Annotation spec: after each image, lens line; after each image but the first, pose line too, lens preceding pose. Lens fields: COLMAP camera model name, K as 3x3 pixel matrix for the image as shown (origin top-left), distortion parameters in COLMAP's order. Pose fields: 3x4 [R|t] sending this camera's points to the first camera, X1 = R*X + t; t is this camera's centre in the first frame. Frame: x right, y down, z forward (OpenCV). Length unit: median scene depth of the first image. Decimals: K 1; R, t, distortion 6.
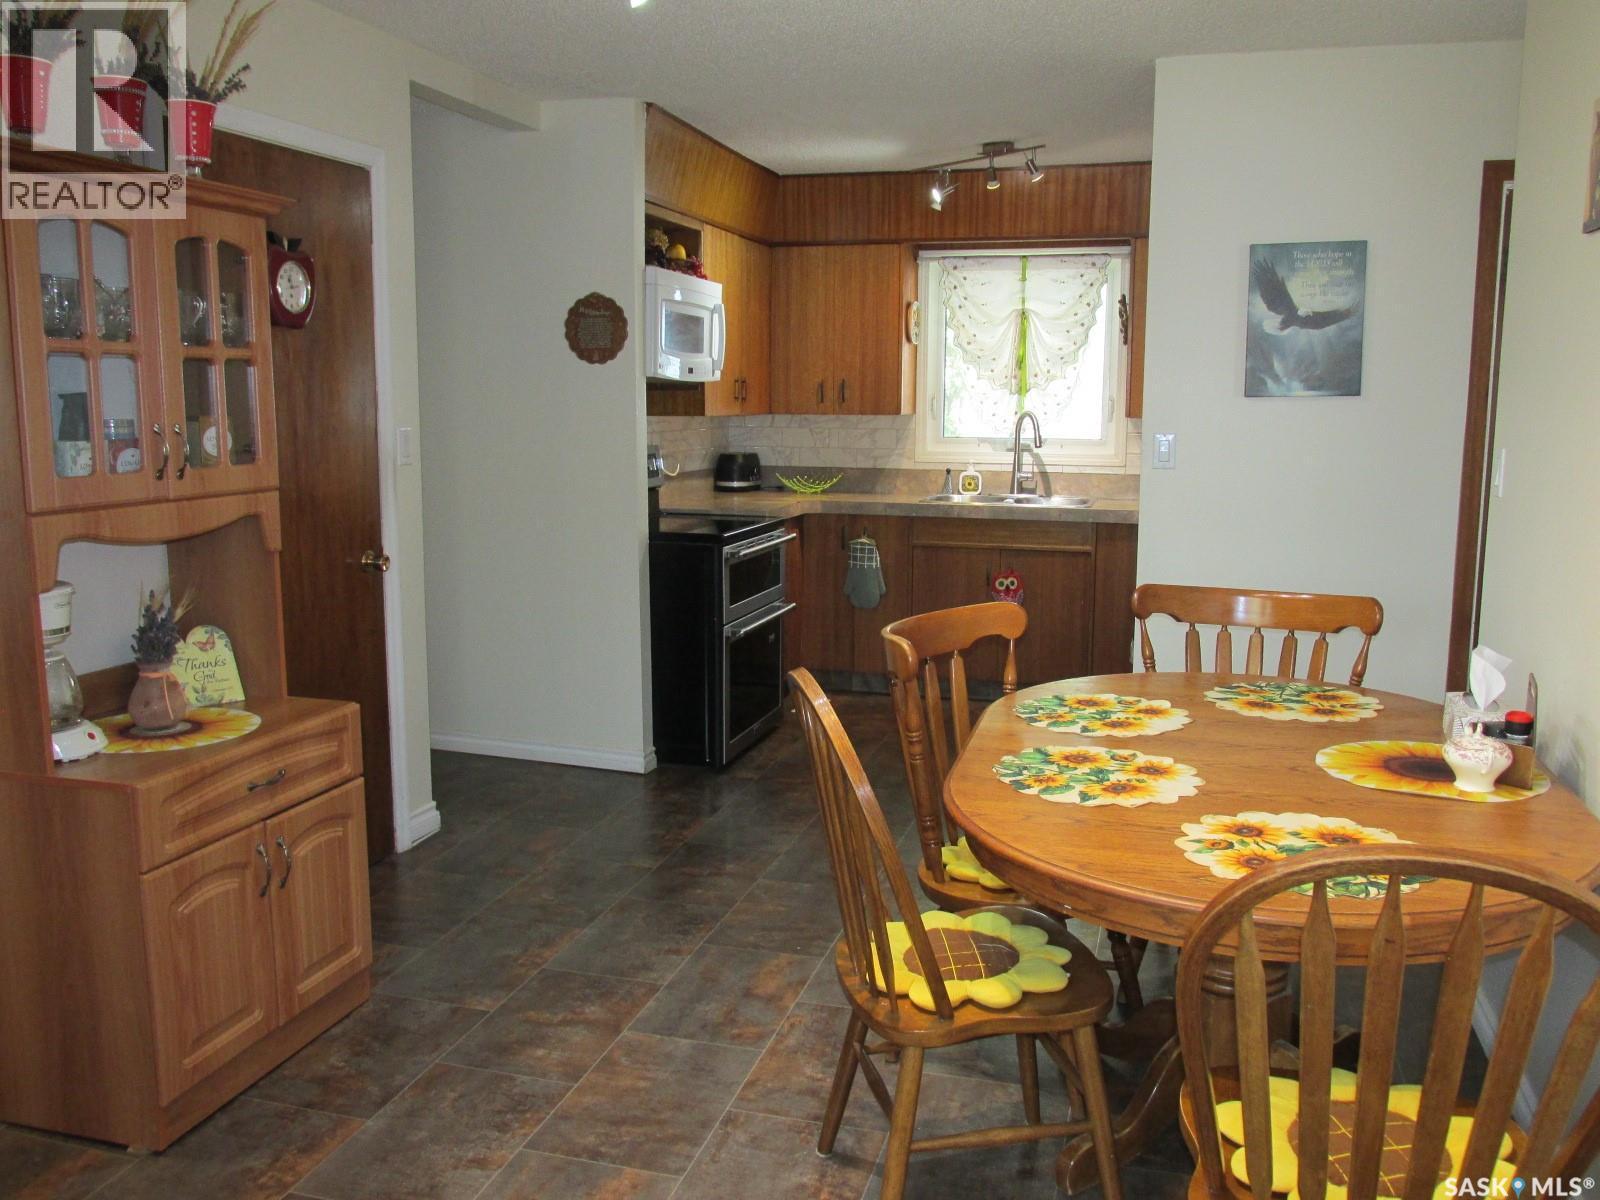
lens RADIAL K [[1345.2, 0, 822.5], [0, 1345.2, 576.9], [0, 0, 1]] dist [0.088061, 0.000593]
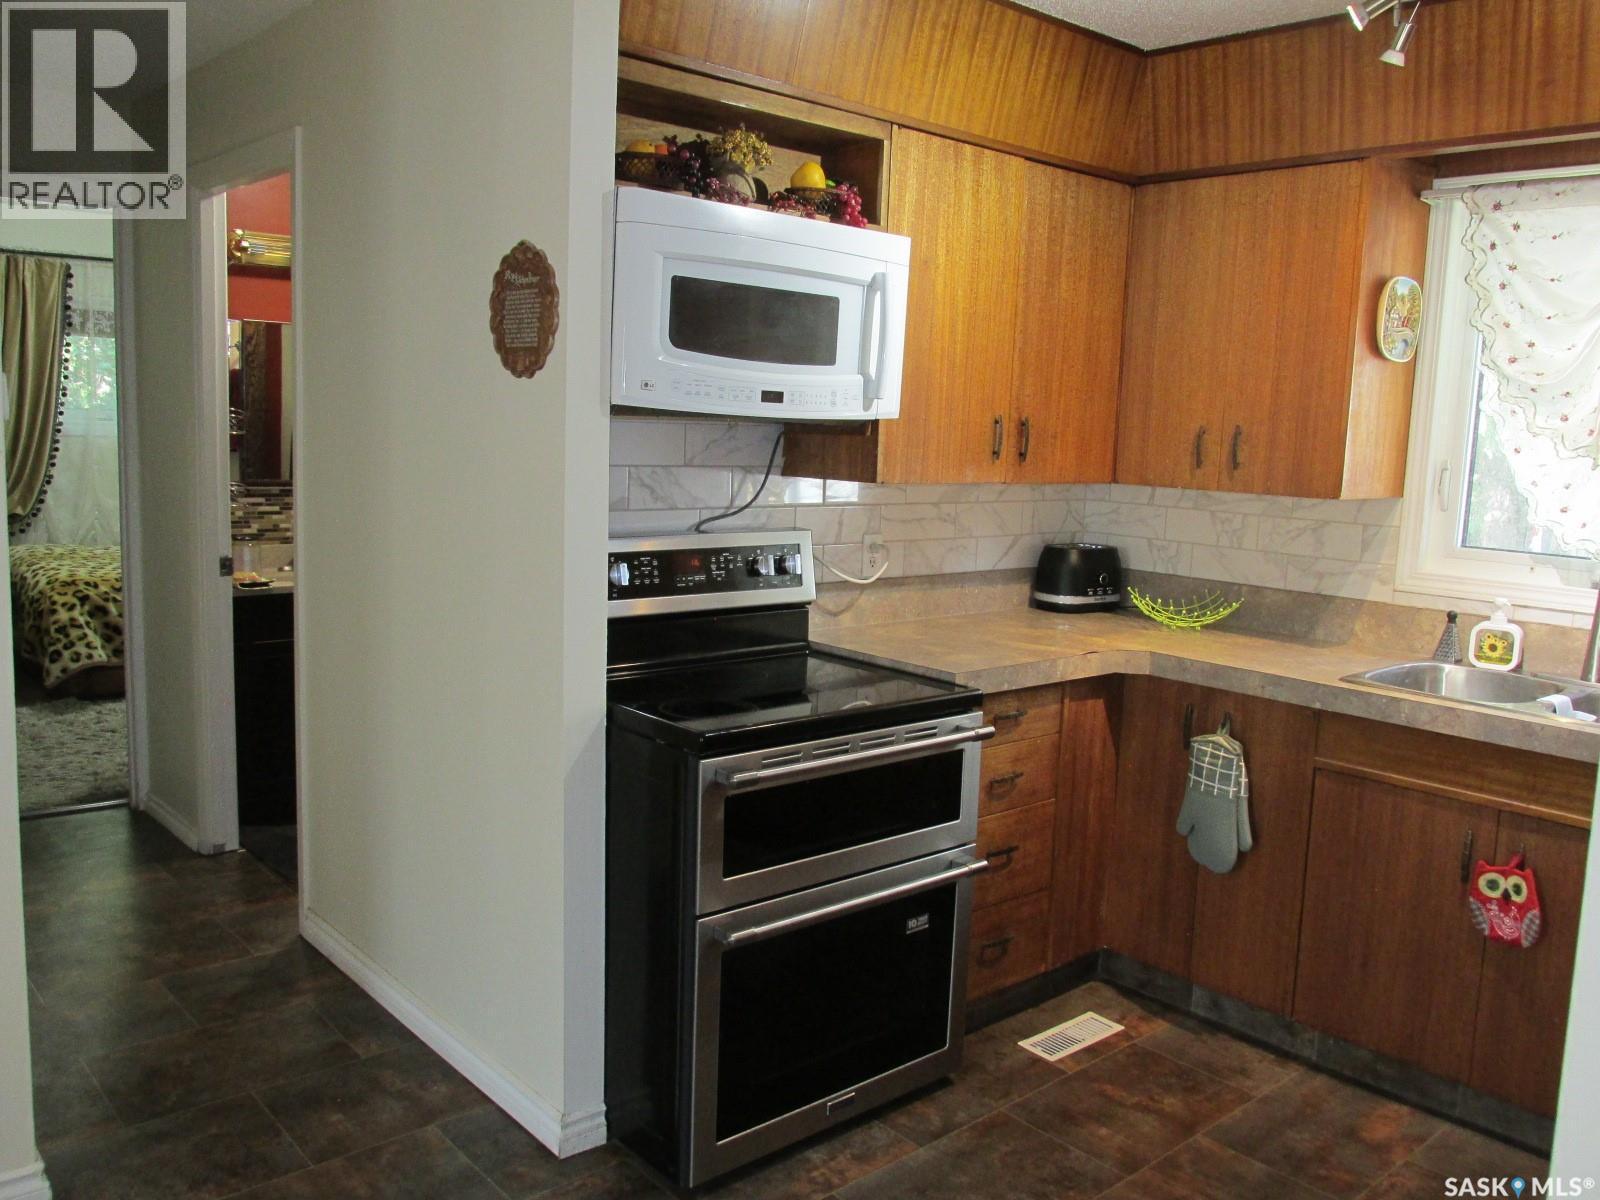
lens RADIAL K [[1276.7, 0, 745.2], [0, 1276.7, 648.5], [0, 0, 1]] dist [-0.066788, 0.006617]
pose [[0.826063, 0.117985, -0.551090, 0.138430], [-0.102845, 0.992980, 0.058429, -0.069008], [0.554115, 0.008411, 0.832398, 0.481966]]
